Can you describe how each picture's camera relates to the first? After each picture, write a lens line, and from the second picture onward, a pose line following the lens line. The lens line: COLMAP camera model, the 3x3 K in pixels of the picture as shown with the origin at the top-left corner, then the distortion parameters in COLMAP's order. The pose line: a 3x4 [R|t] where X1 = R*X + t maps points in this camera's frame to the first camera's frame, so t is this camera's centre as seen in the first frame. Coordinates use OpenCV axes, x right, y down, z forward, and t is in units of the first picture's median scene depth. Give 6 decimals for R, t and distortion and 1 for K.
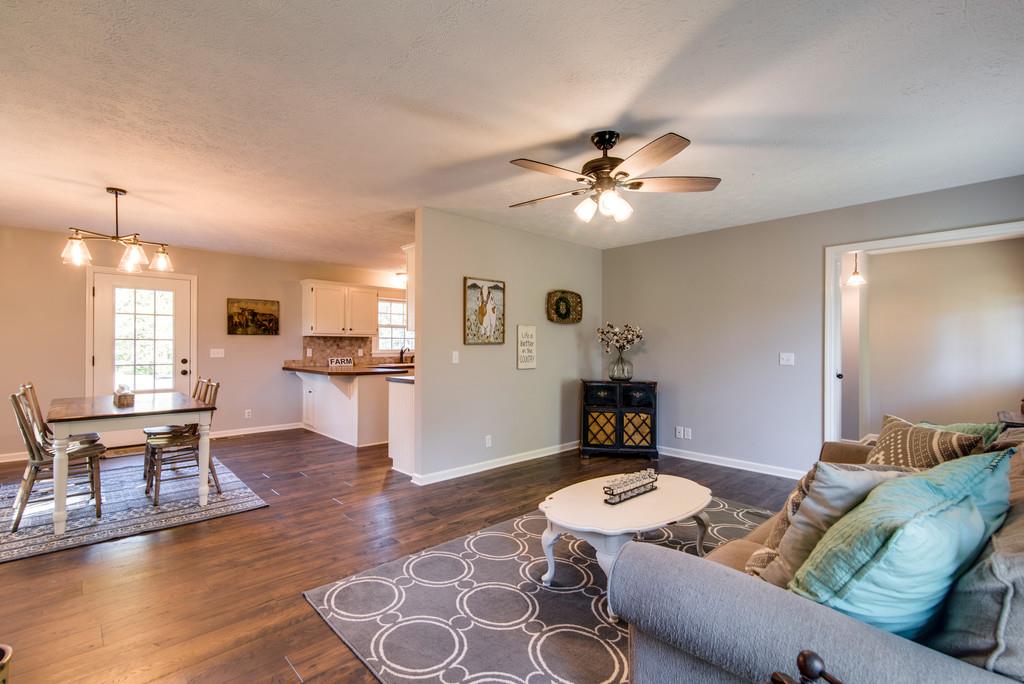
lens RADIAL K [[465.1, 0, 503.8], [0, 465.1, 342.6], [0, 0, 1]] dist [0.000655, -0.000047]
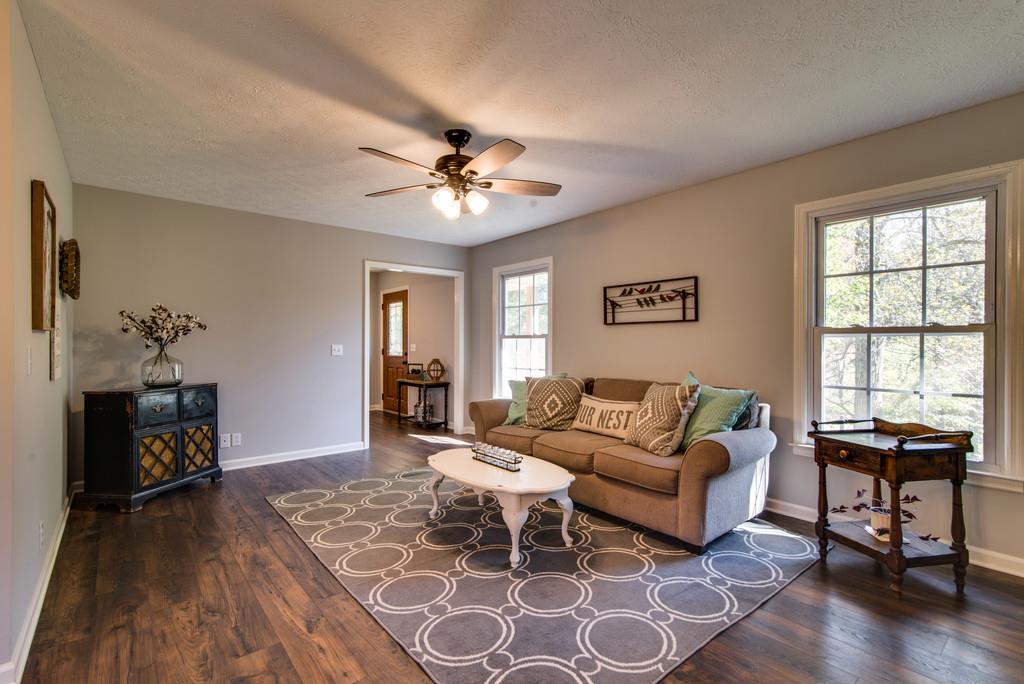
lens RADIAL K [[465.1, 0, 503.8], [0, 465.1, 342.6], [0, 0, 1]] dist [0.000655, -0.000047]
pose [[0.063107, -0.006744, 0.997984, -0.682983], [-0.003075, 0.999971, 0.006952, 0.011400], [-0.998002, -0.003508, 0.063084, 0.697219]]
